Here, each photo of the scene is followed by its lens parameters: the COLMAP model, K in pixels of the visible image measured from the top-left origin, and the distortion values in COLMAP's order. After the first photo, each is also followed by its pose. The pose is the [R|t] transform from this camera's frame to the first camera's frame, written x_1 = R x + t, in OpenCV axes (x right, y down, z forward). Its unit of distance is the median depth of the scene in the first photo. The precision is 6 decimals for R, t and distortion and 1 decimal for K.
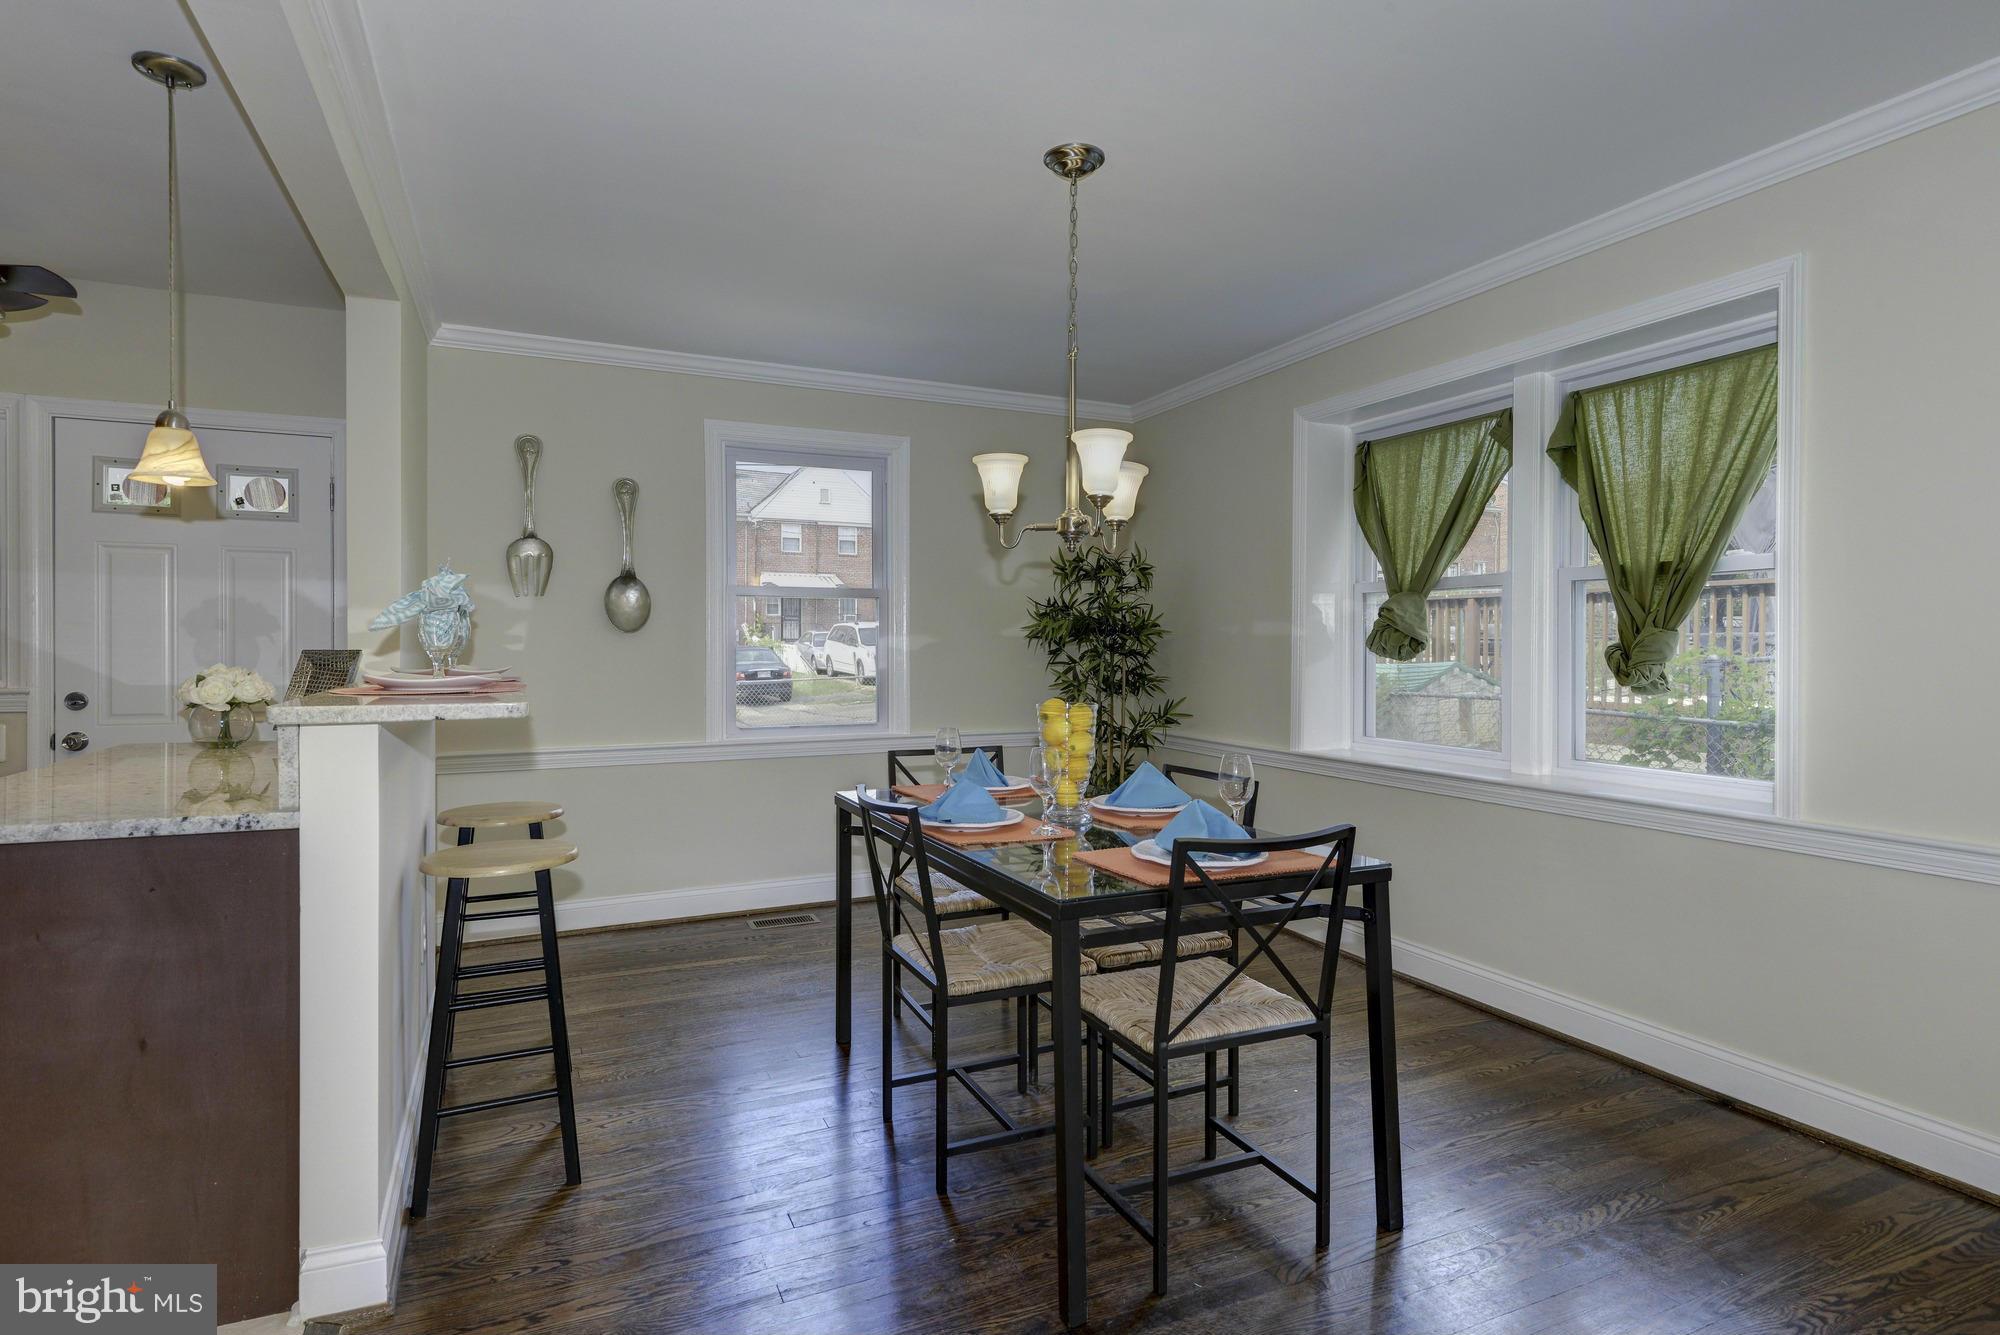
lens RADIAL K [[1020.6, 0, 993.4], [0, 1020.6, 655.7], [0, 0, 1]] dist [0.009317, -0.001427]
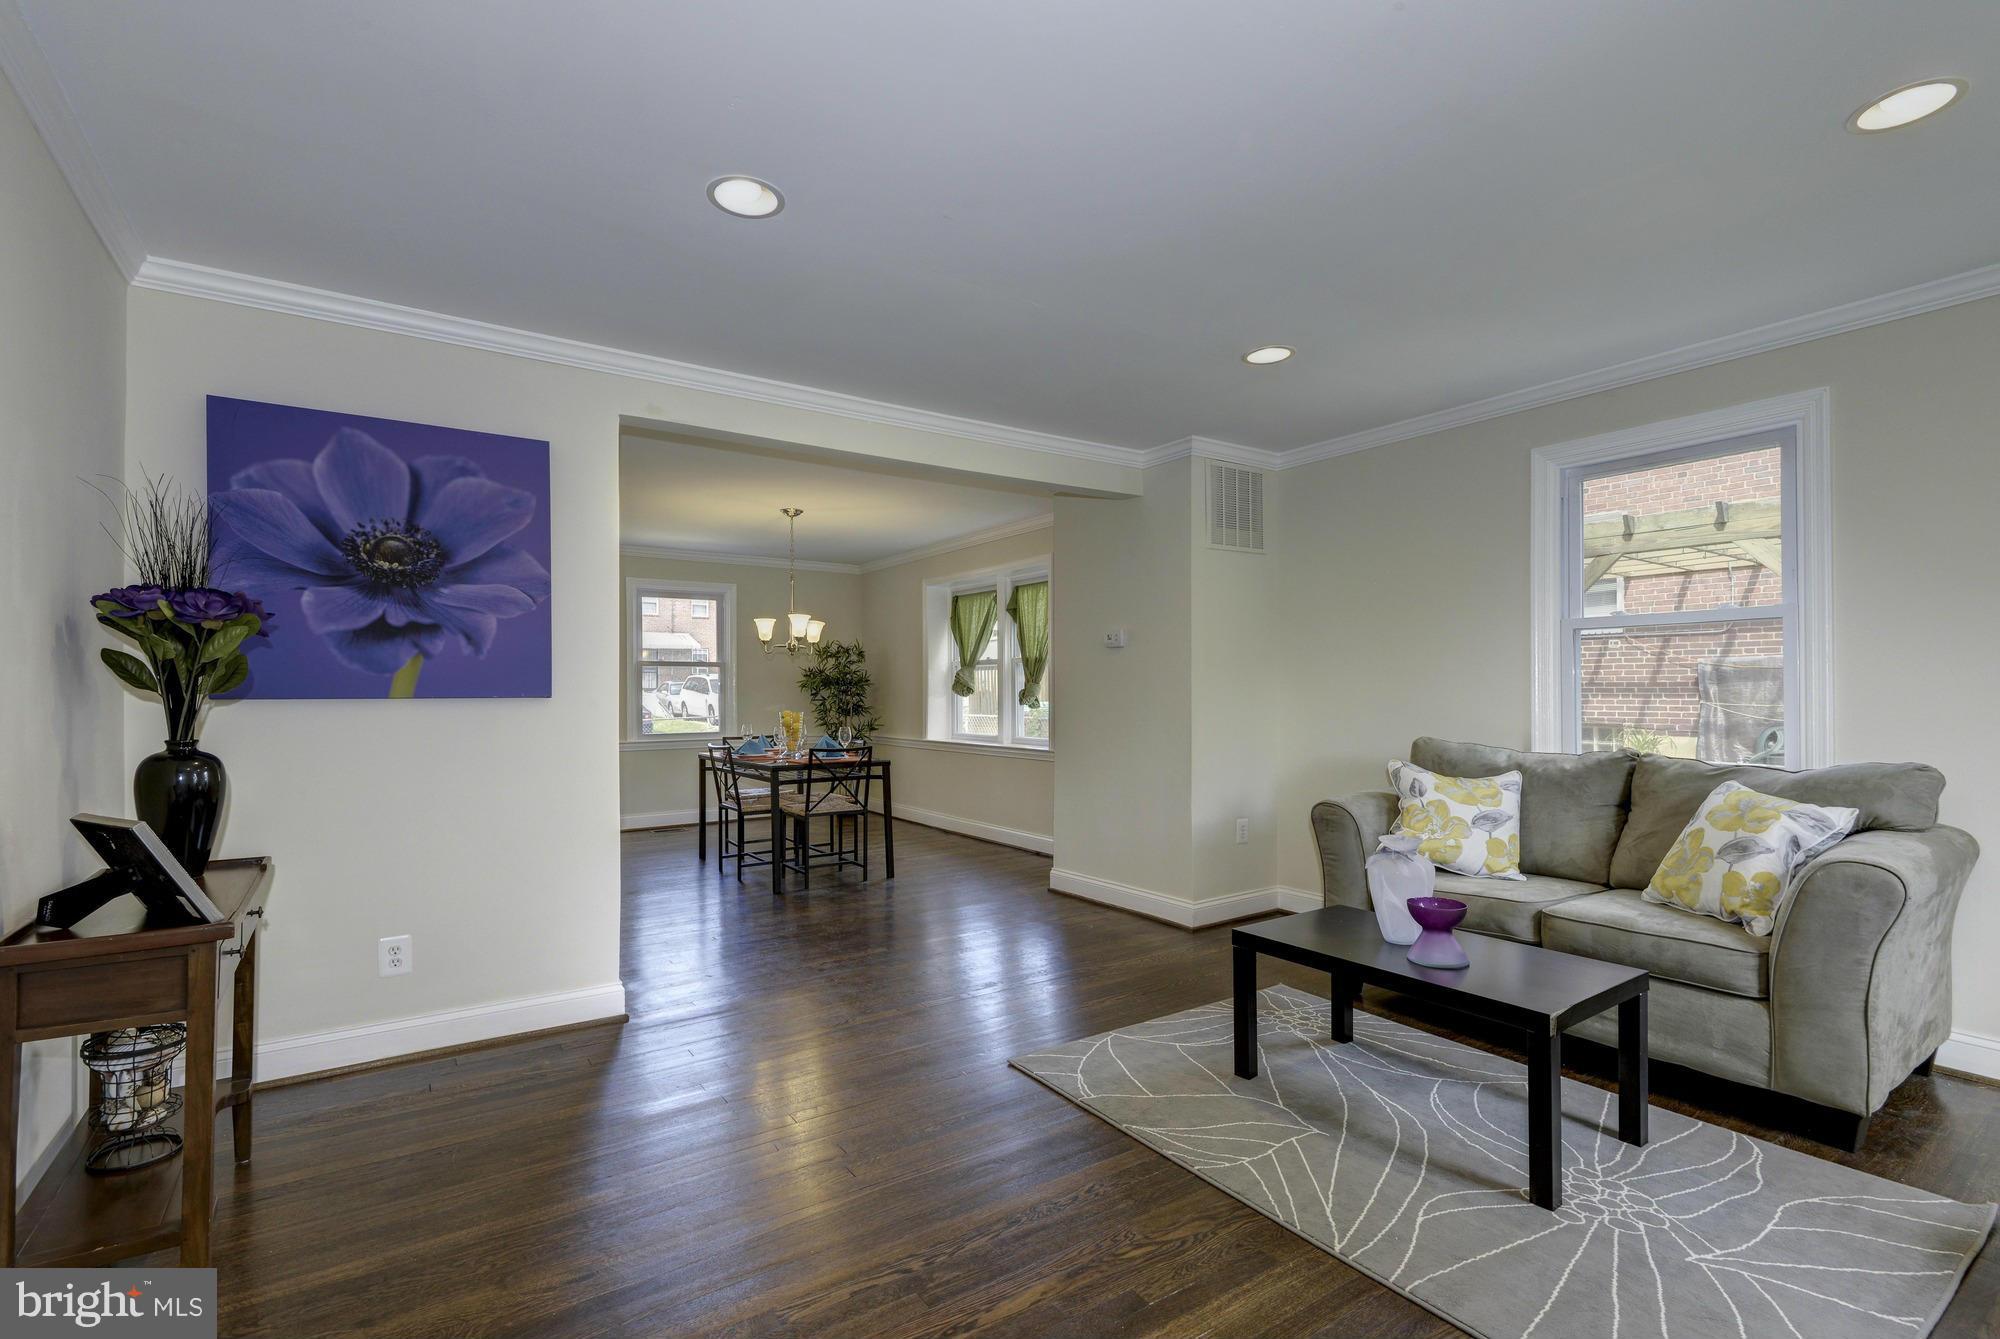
lens RADIAL K [[890.2, 0, 1010.8], [0, 890.2, 683.1], [0, 0, 1]] dist [-0.011556, -0.001123]
pose [[0.981010, -0.004569, 0.193906, 0.144252], [0.008687, 0.999754, -0.020392, 0.018716], [-0.193765, 0.021689, 0.980808, -1.080055]]
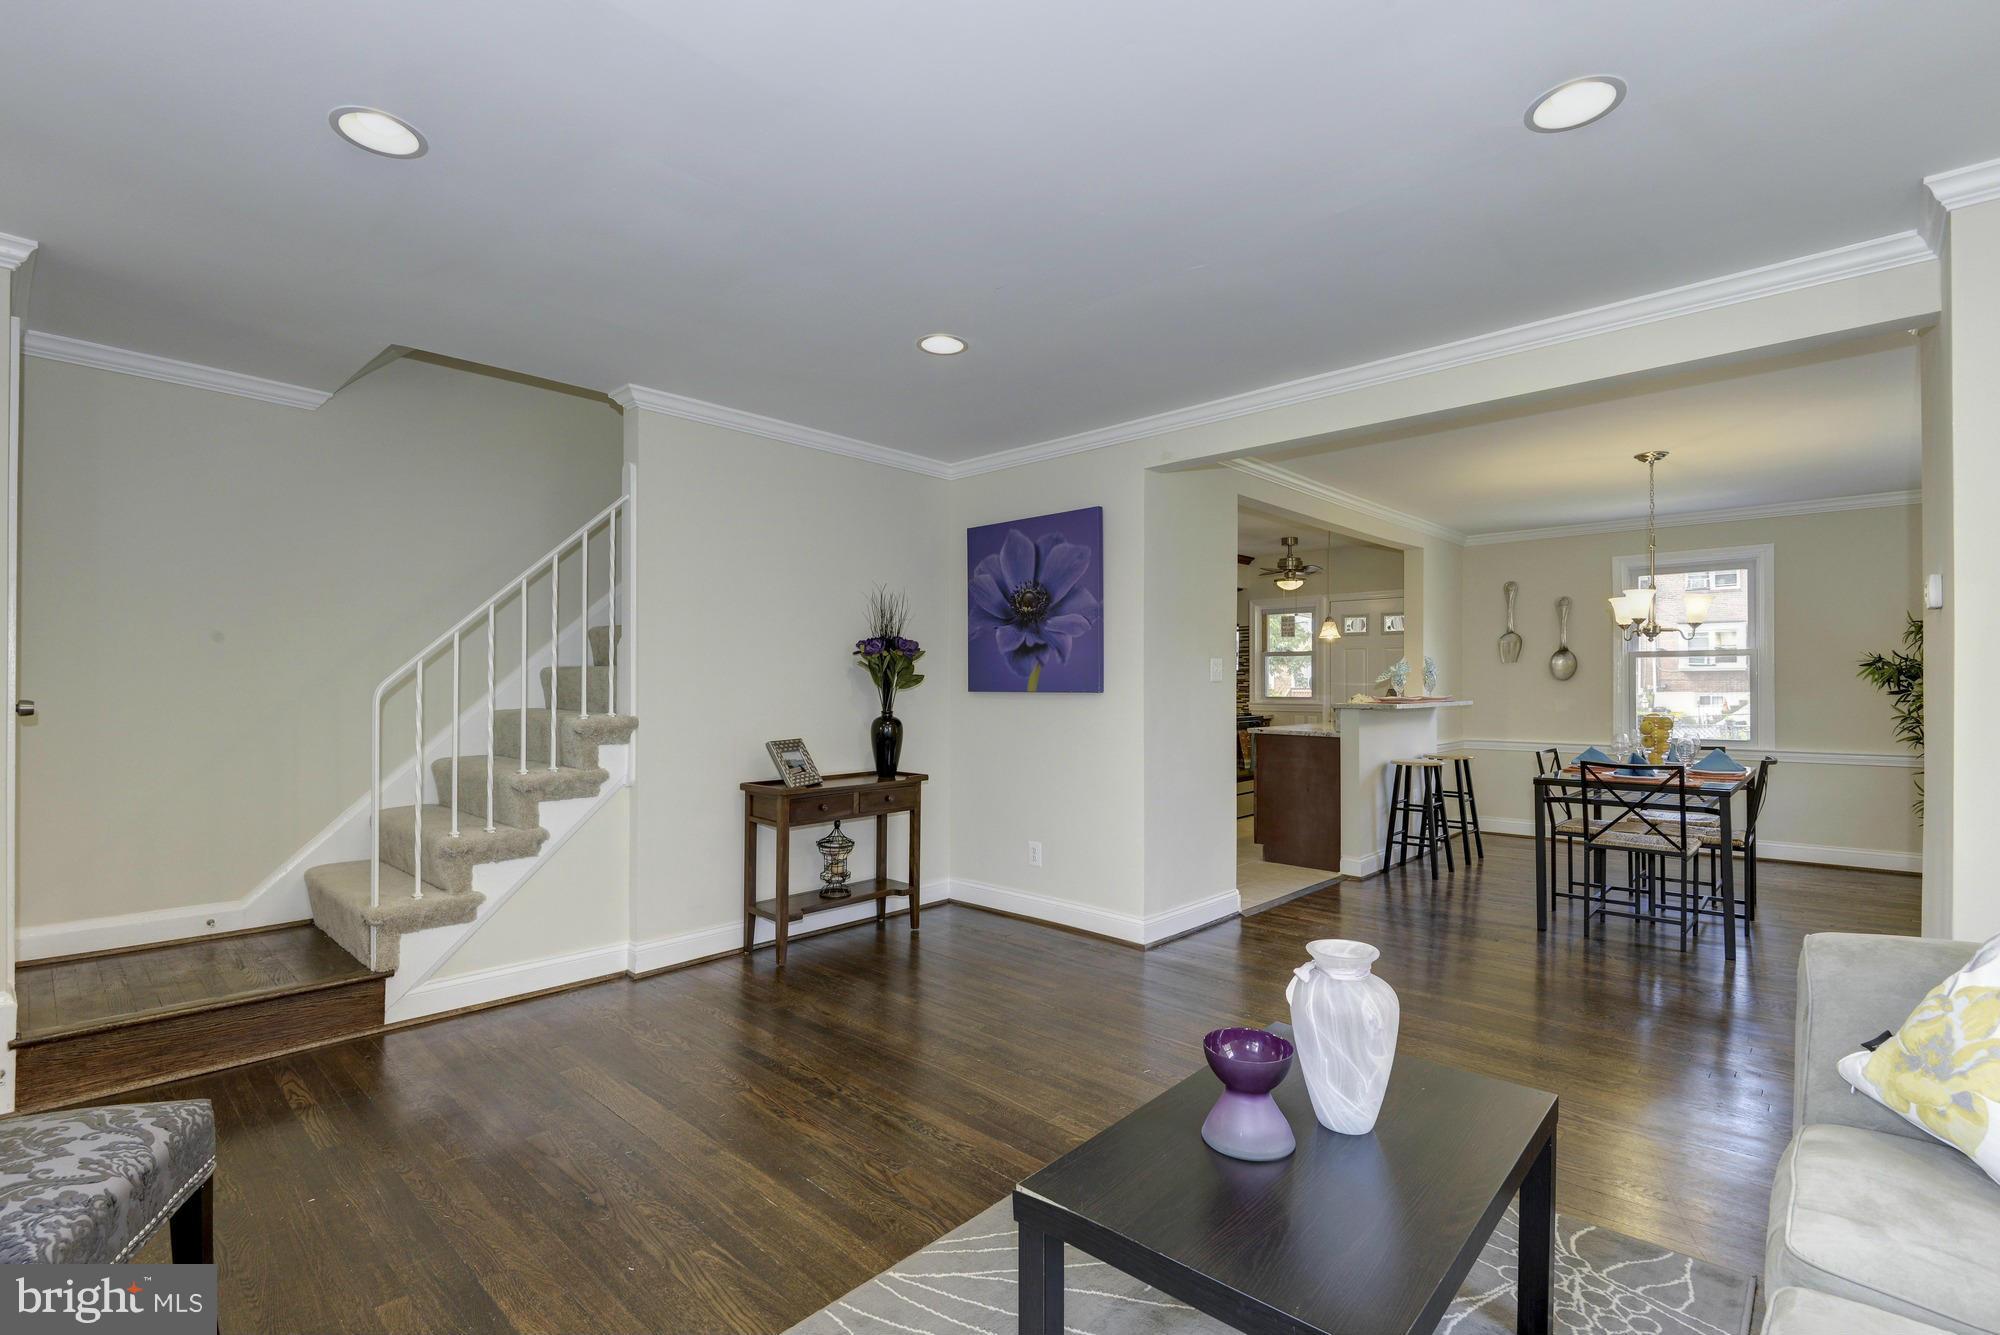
lens RADIAL K [[890.2, 0, 1008.7], [0, 890.2, 684.7], [0, 0, 1]] dist [-0.011556, -0.001123]
pose [[0.379166, -0.004110, -0.925319, 0.960455], [-0.011098, 0.999898, -0.008988, 0.012171], [0.925262, 0.013677, 0.379082, -0.687129]]
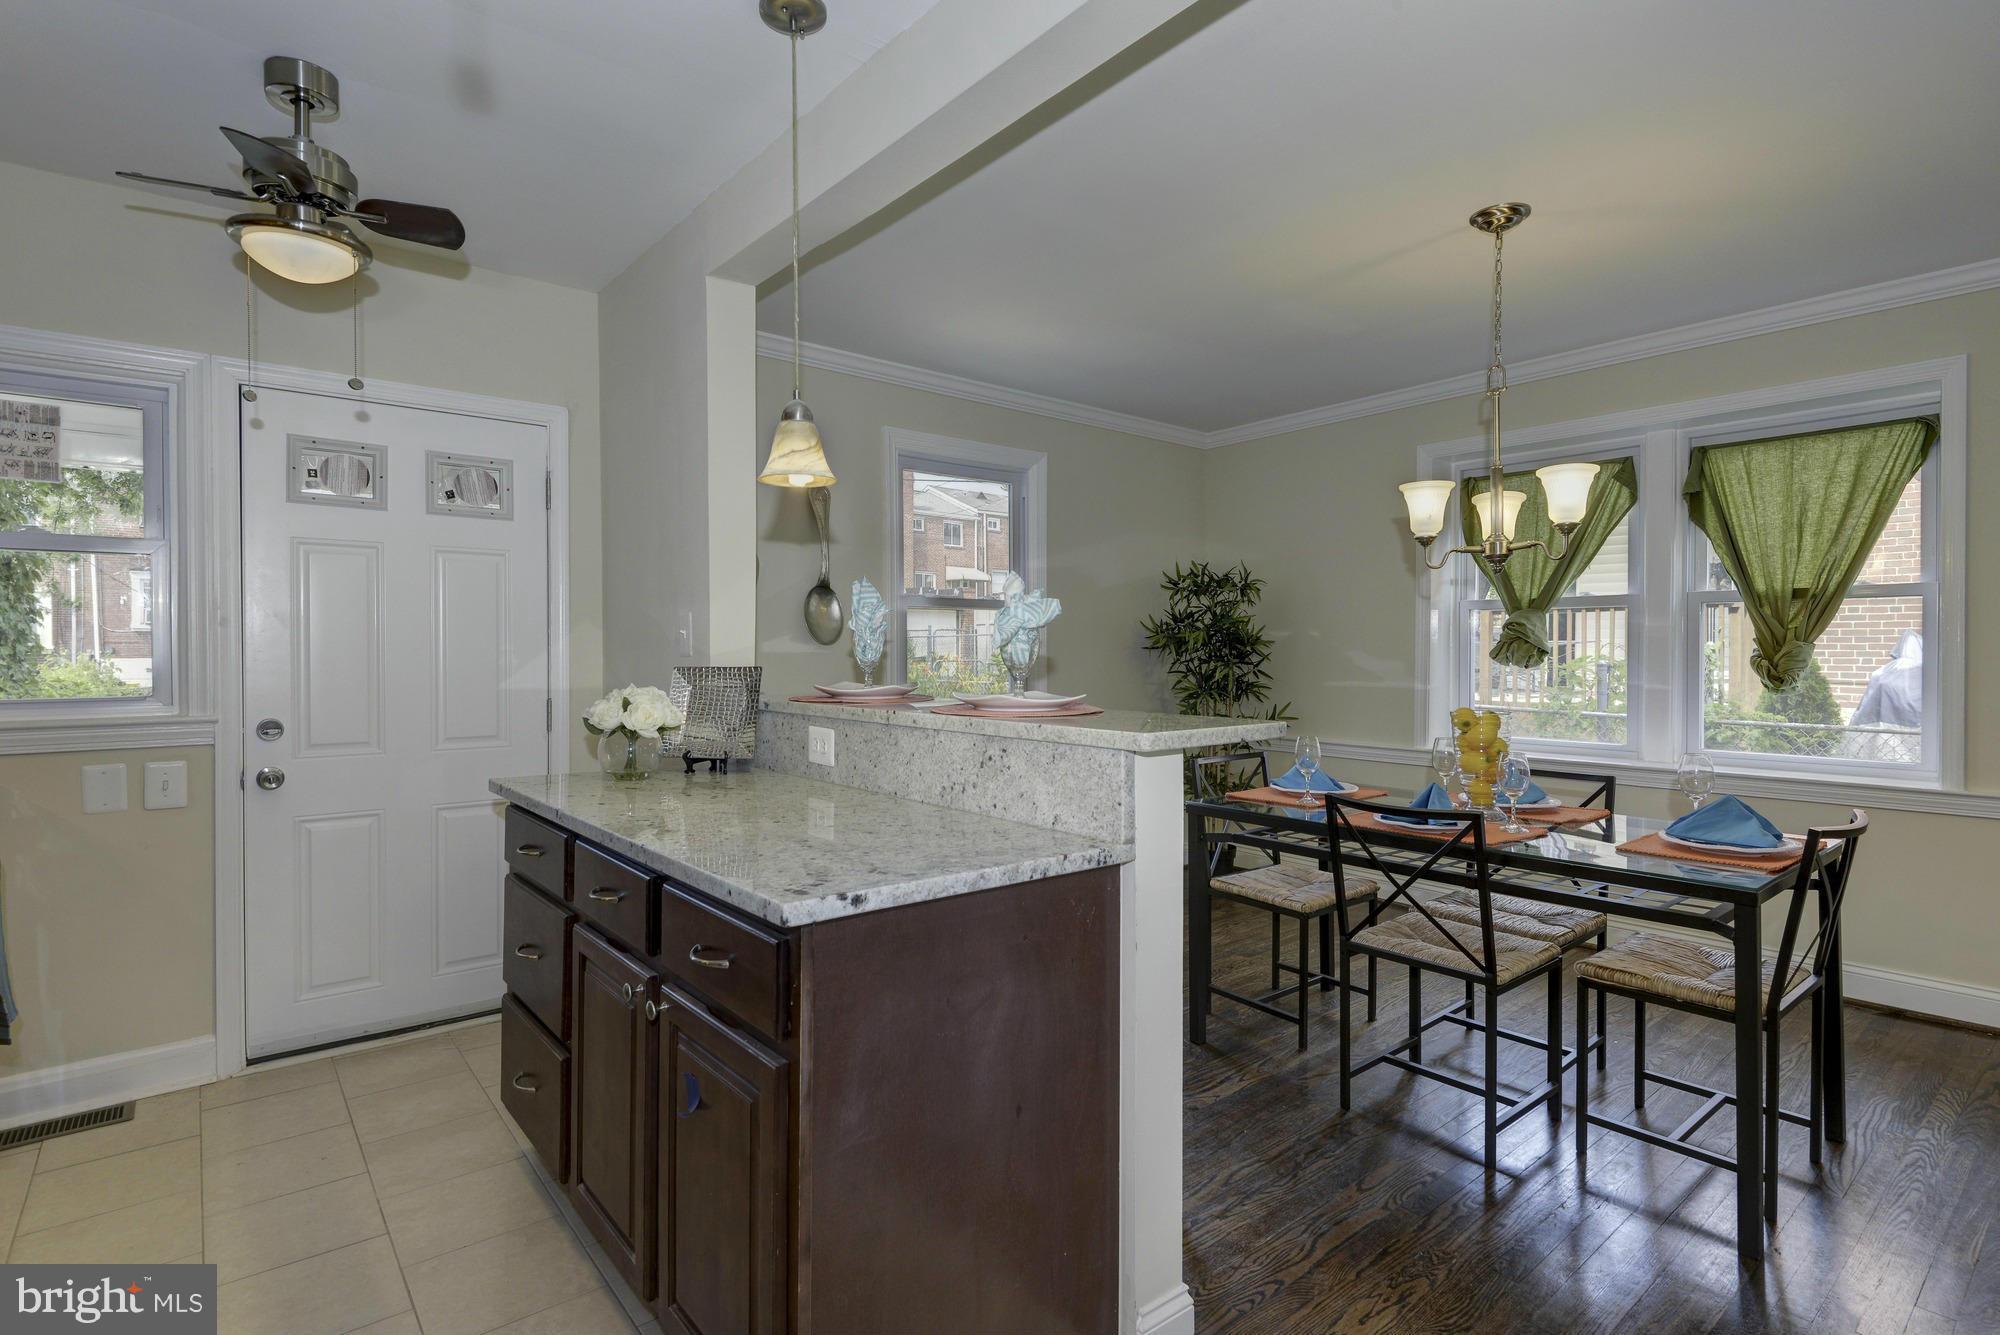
lens RADIAL K [[982.8, 0, 999.2], [0, 982.8, 663.4], [0, 0, 1]] dist [-0.003075, -0.001322]
pose [[0.966347, -0.006568, 0.257157, -0.544756], [0.006055, 0.999978, 0.002784, -0.008315], [-0.257169, -0.001134, 0.966366, 0.087060]]
